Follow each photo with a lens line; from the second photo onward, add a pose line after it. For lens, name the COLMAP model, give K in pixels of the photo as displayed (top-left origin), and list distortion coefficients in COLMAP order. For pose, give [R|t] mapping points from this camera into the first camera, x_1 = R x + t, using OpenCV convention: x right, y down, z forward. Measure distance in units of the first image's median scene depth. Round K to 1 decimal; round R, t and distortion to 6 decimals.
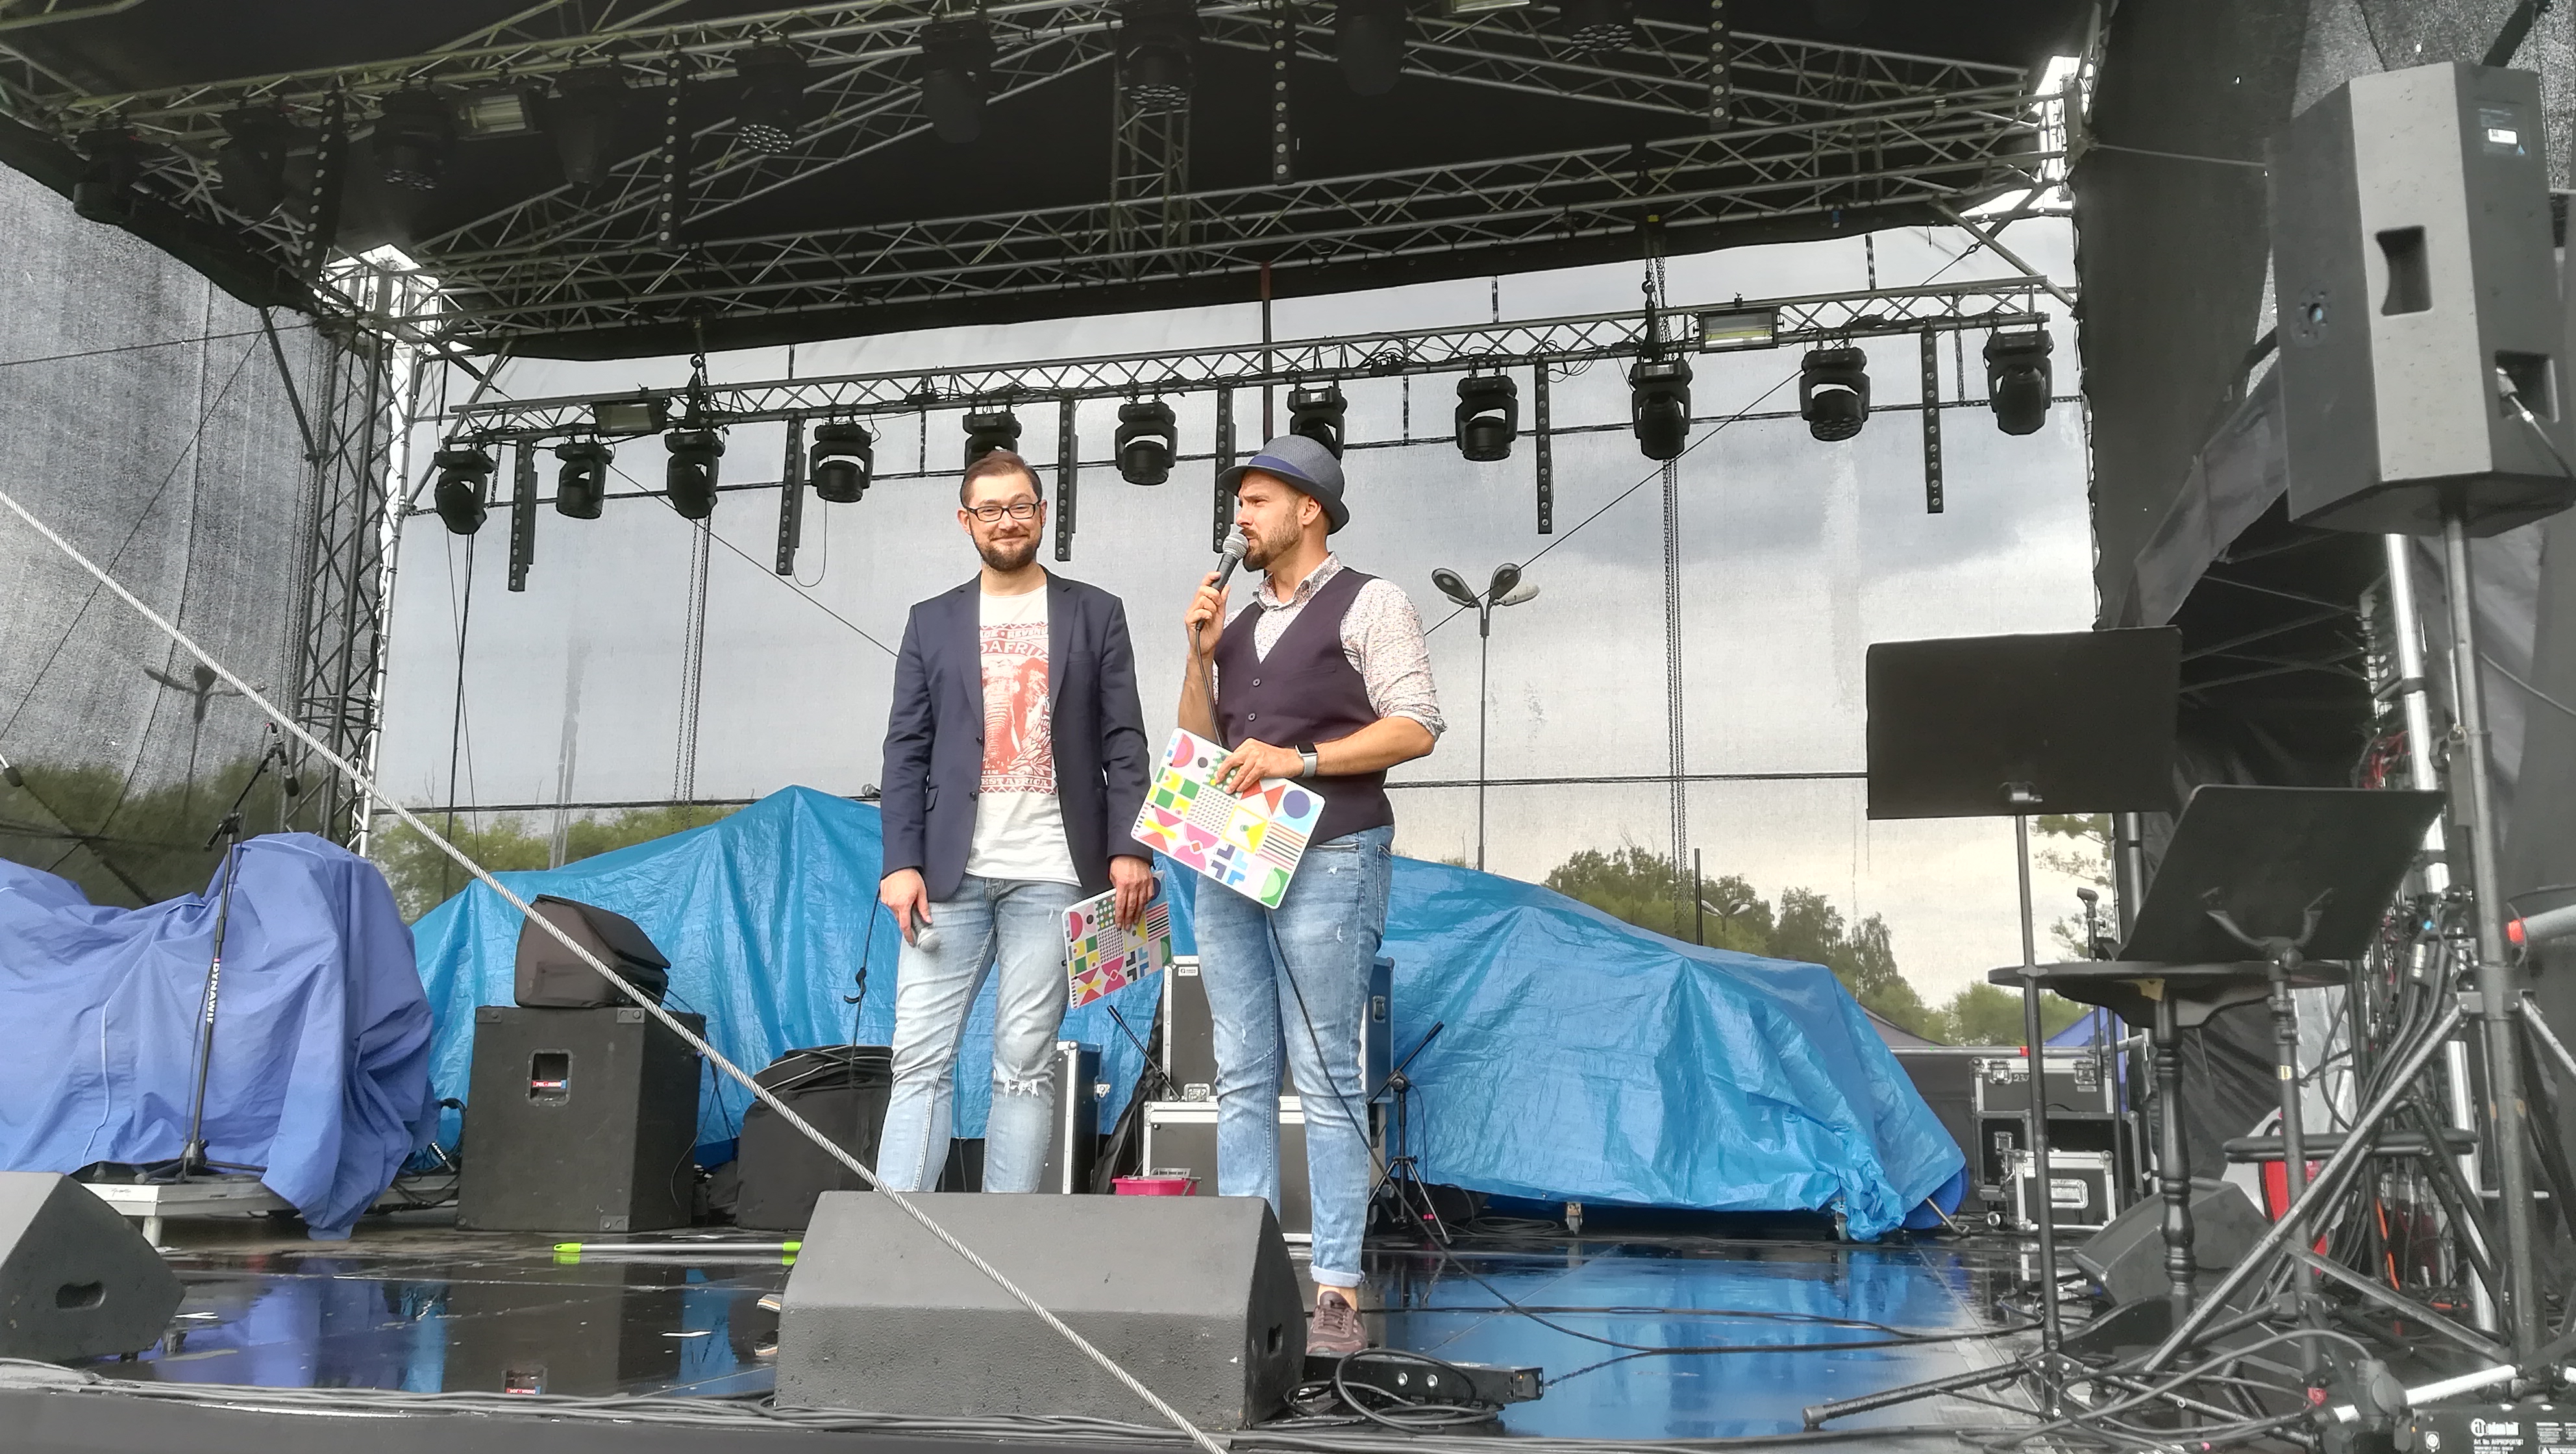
lens RADIAL K [[2030.7, 0, 1317.2], [0, 2030.7, 725.4], [0, 0, 1]] dist [0.048868, -0.082871]
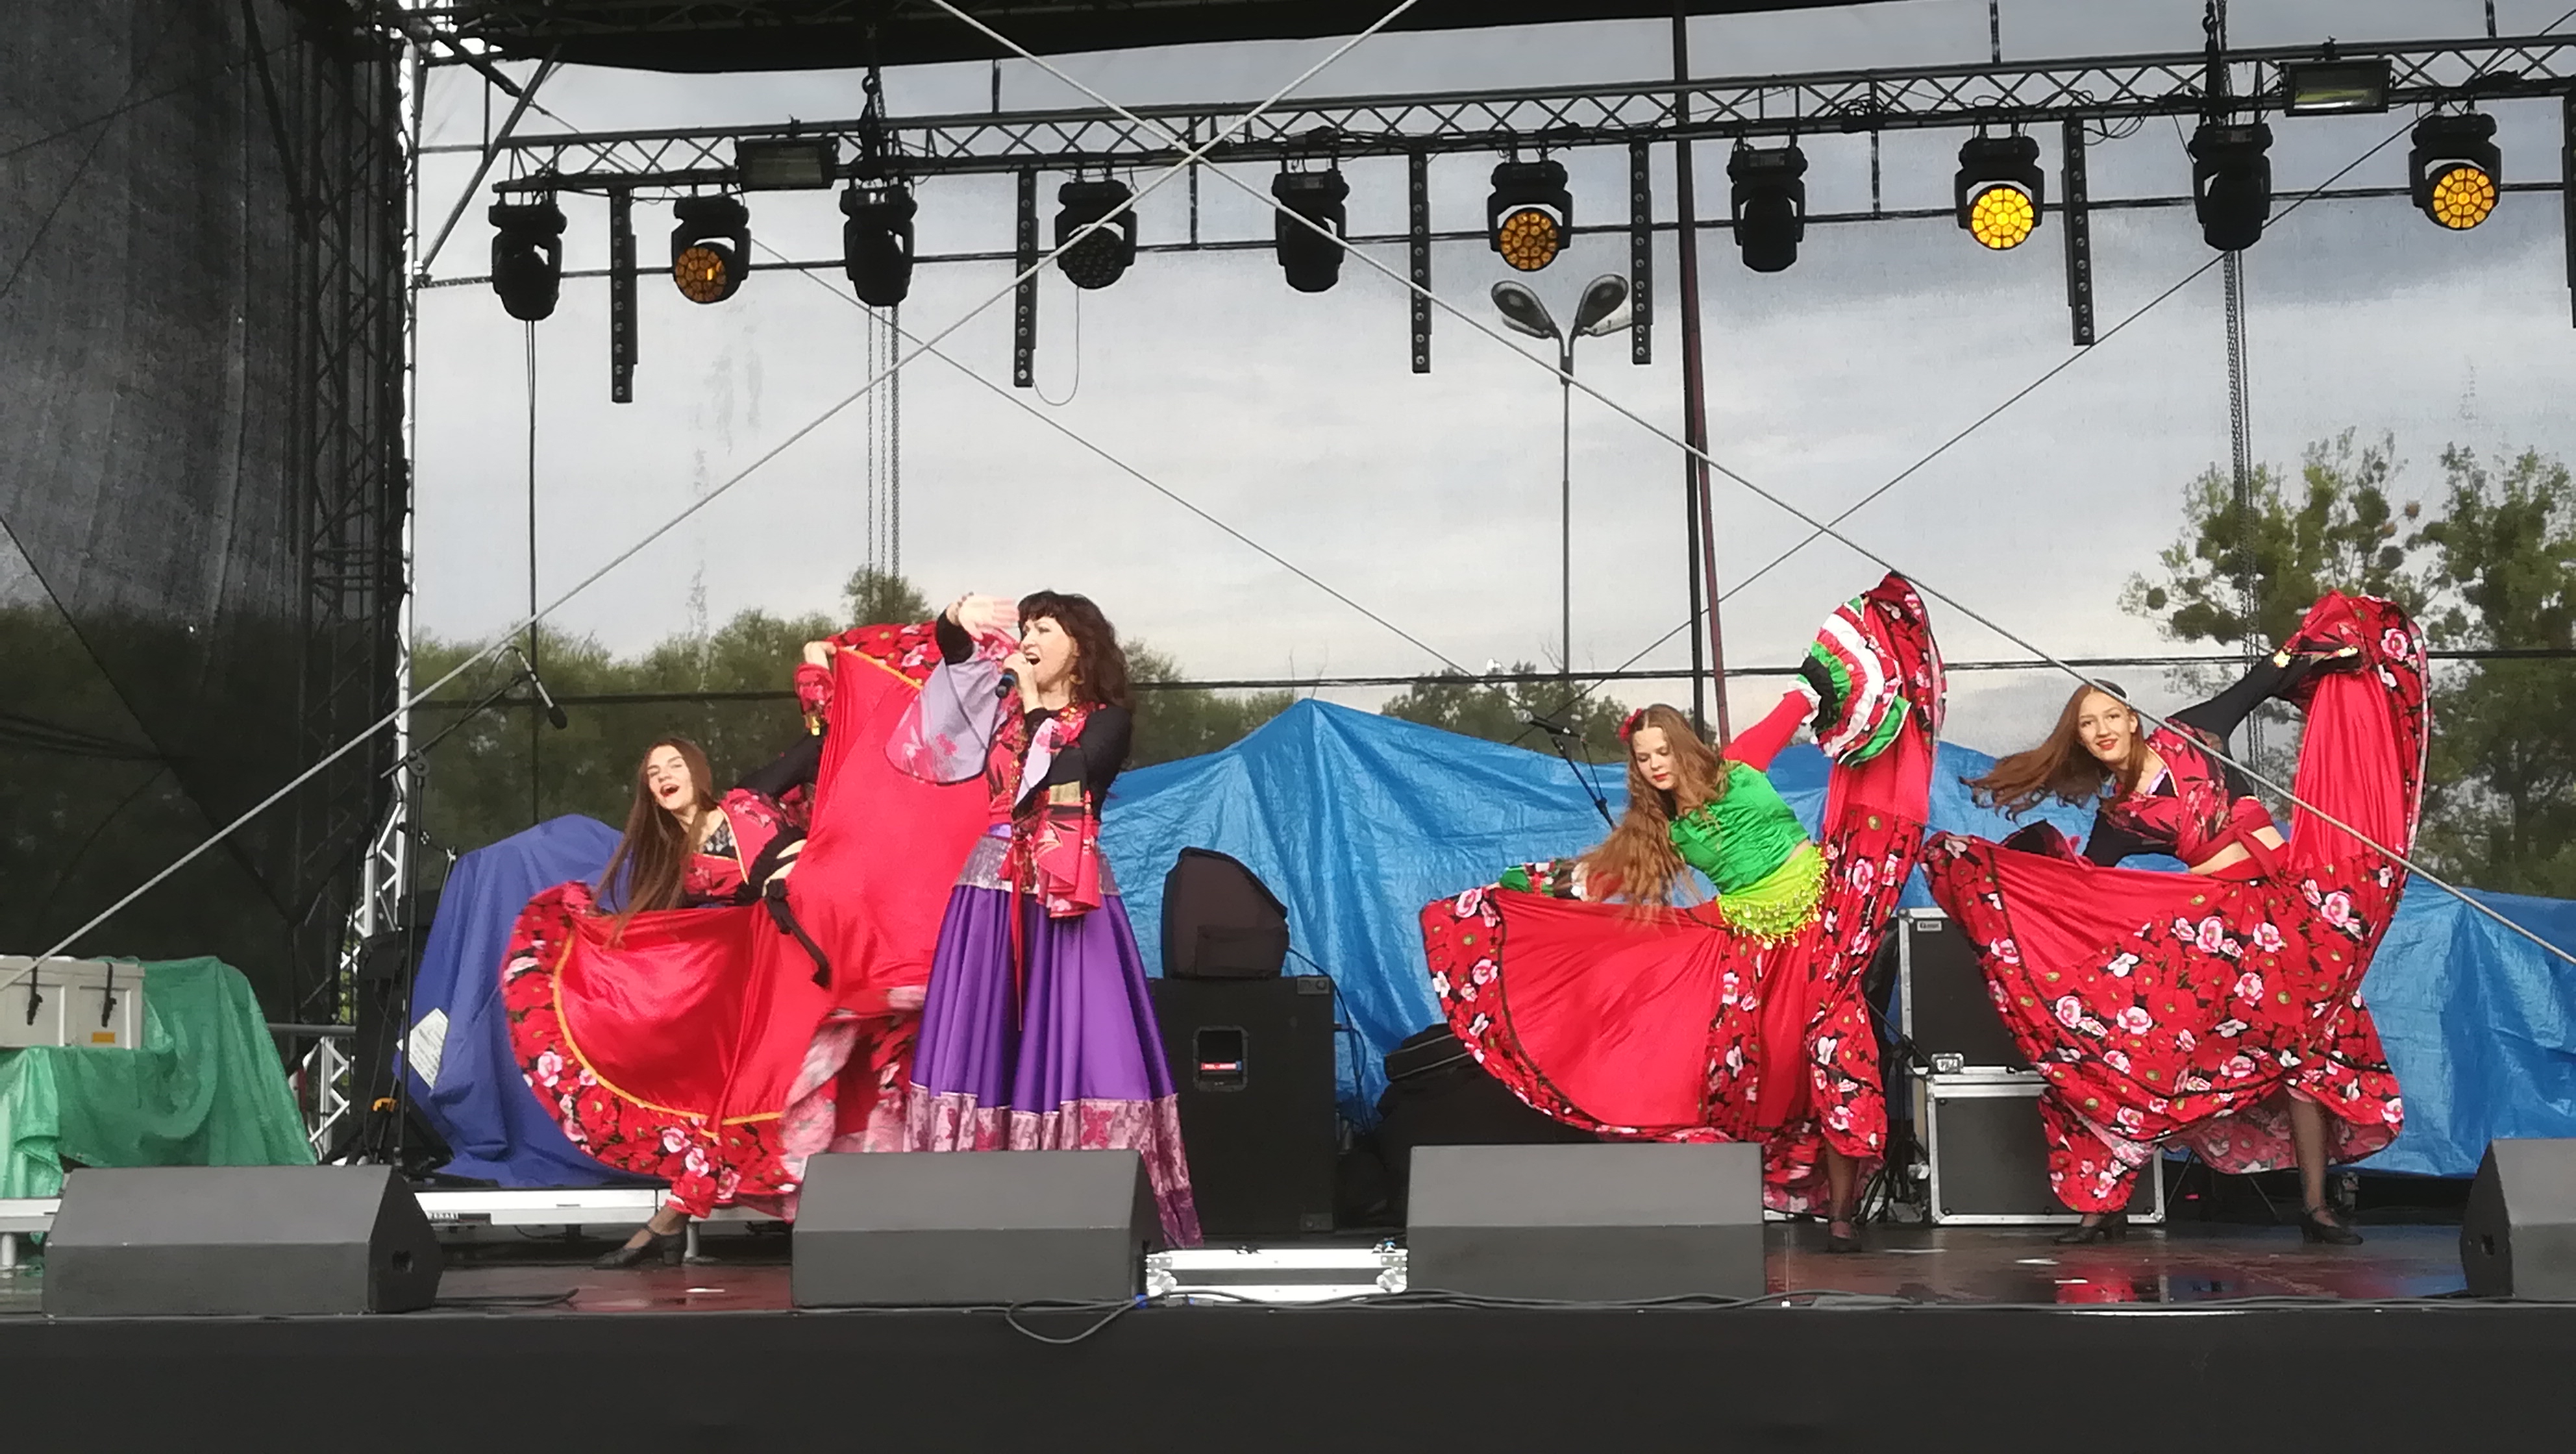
lens RADIAL K [[3417.0, 0, 1254.1], [0, 3417.0, 735.3], [0, 0, 1]] dist [0.072789, 0.000000]
pose [[0.993565, -0.013389, 0.112472, -0.339084], [0.003580, 0.996205, 0.086968, -0.058264], [-0.113210, -0.086006, 0.989842, -0.270817]]
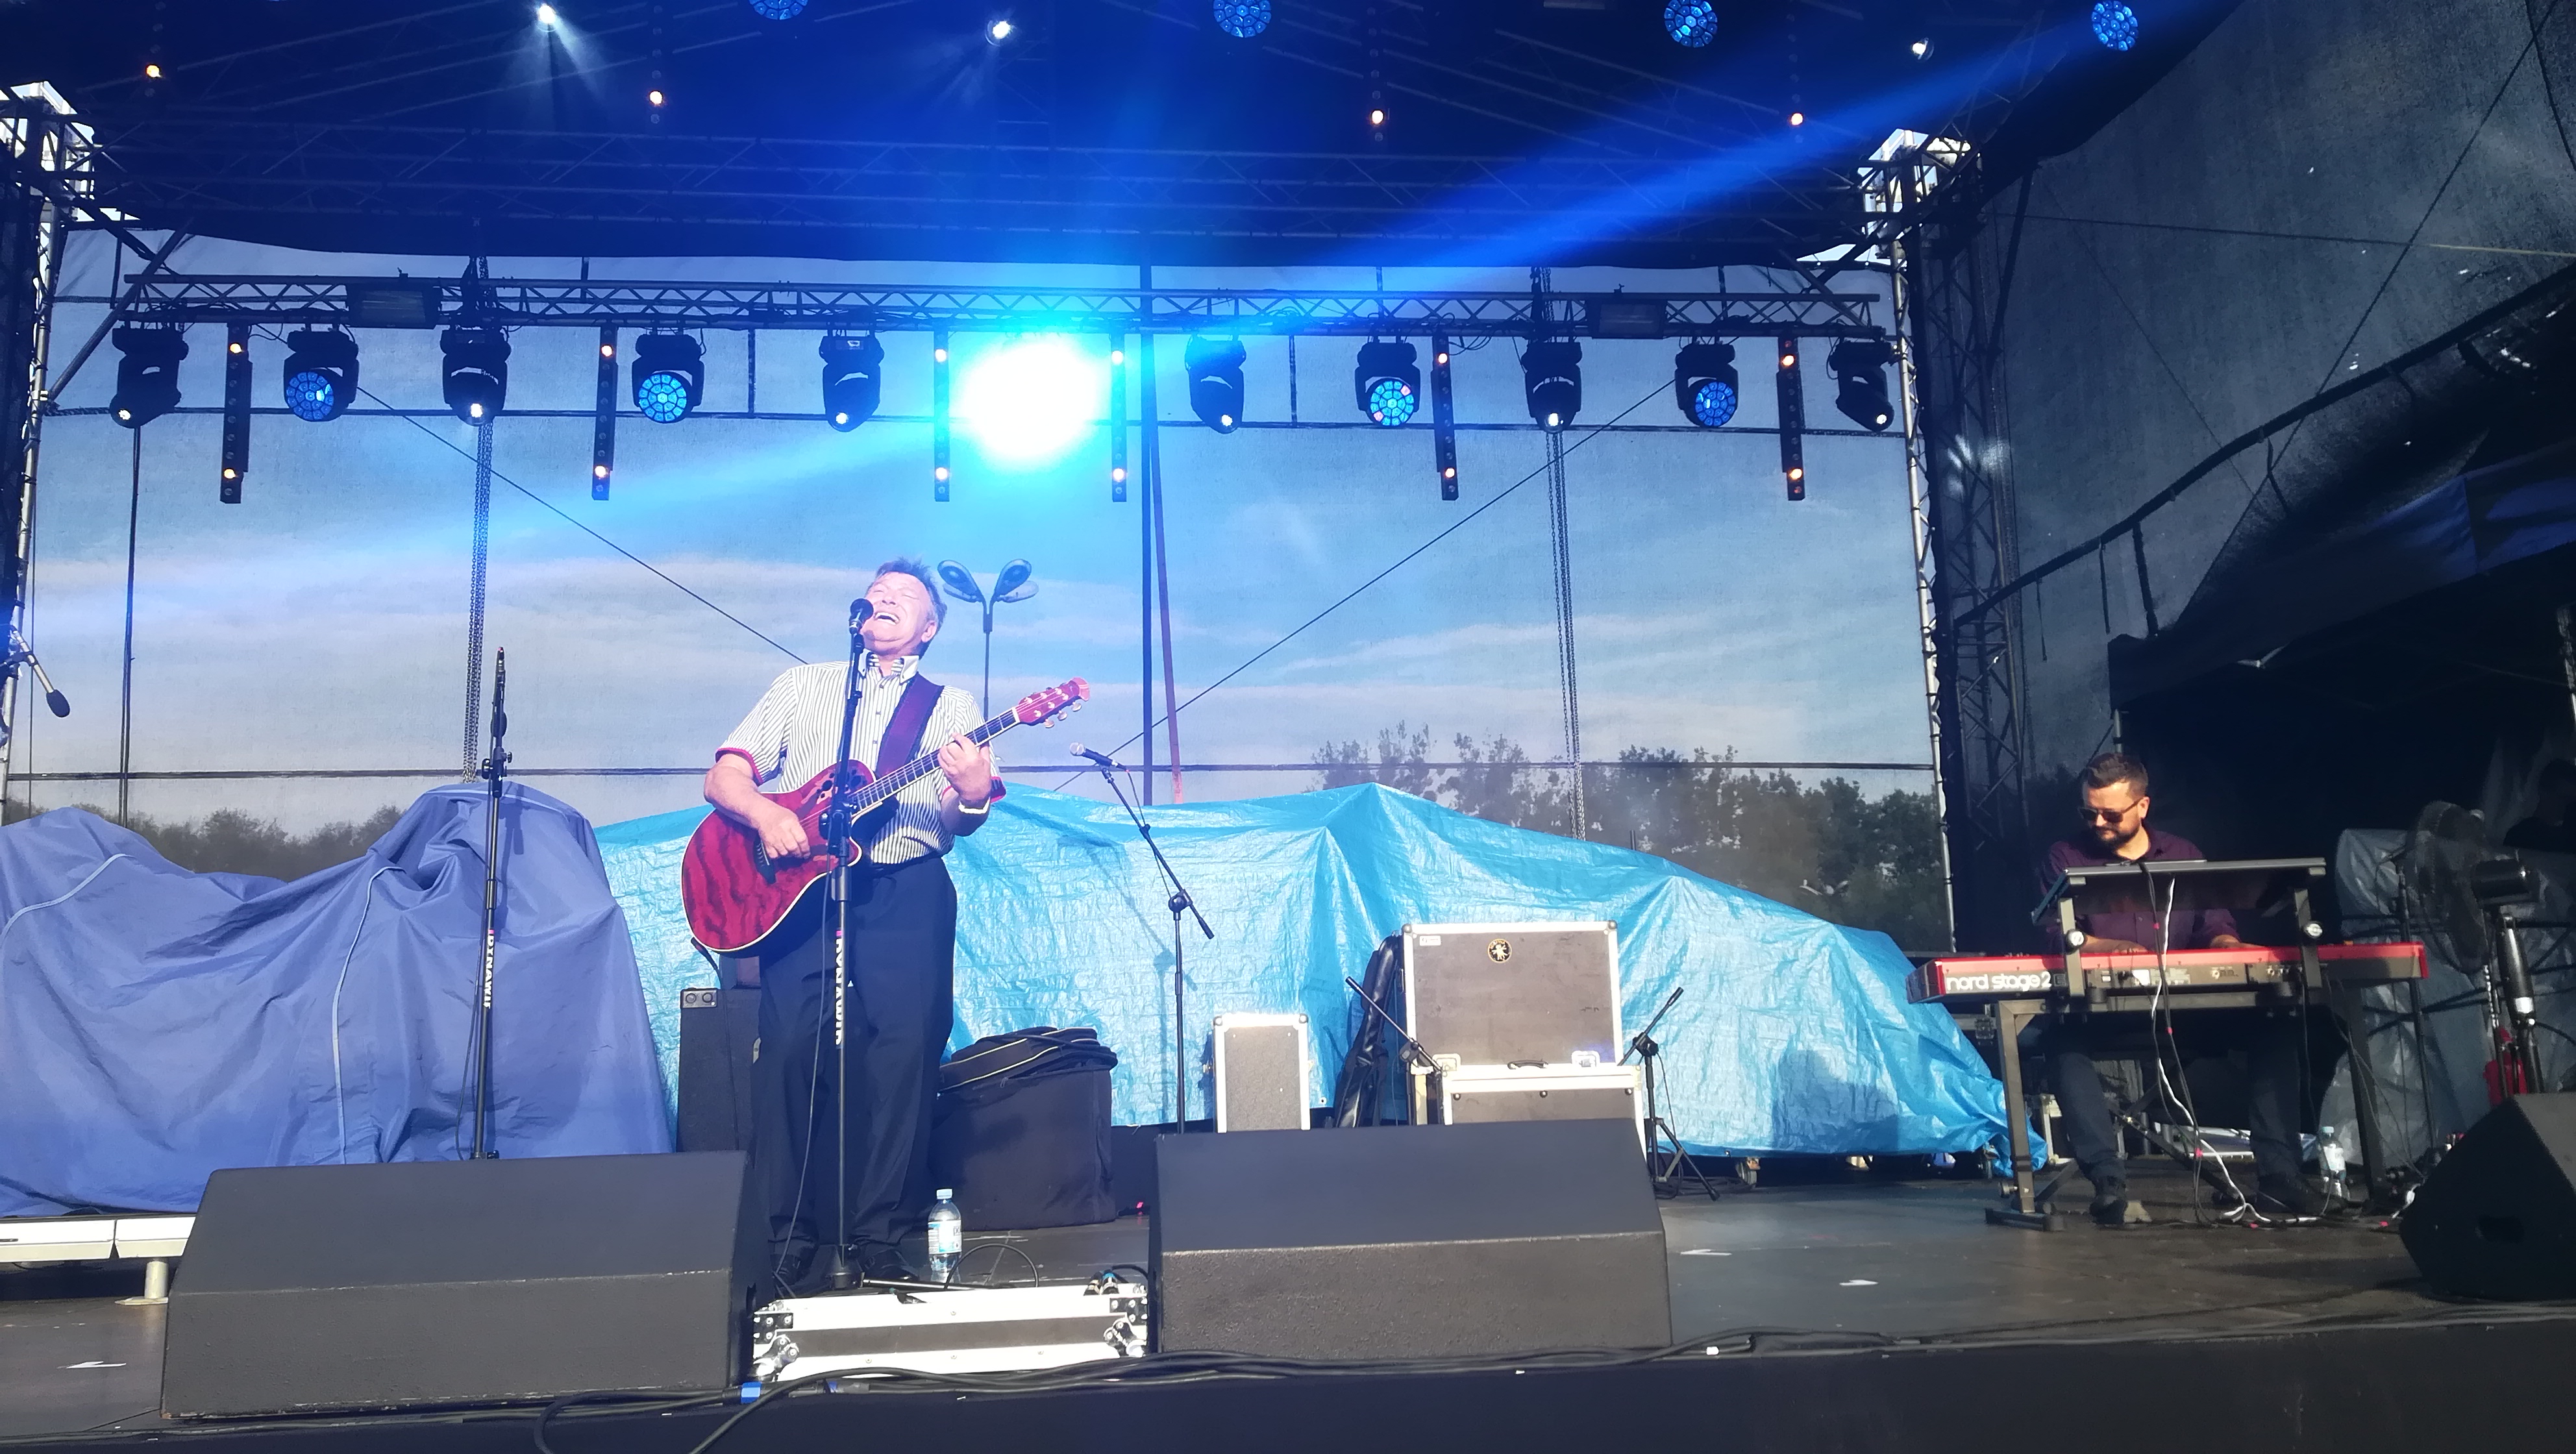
lens RADIAL K [[2030.7, 0, 1288.9], [0, 2030.7, 721.0], [0, 0, 1]] dist [0.048868, -0.082871]
pose [[0.930320, 0.027855, 0.365689, -0.322602], [-0.026674, 0.999610, -0.008284, 0.015296], [-0.365777, -0.002047, 0.930700, 0.069212]]
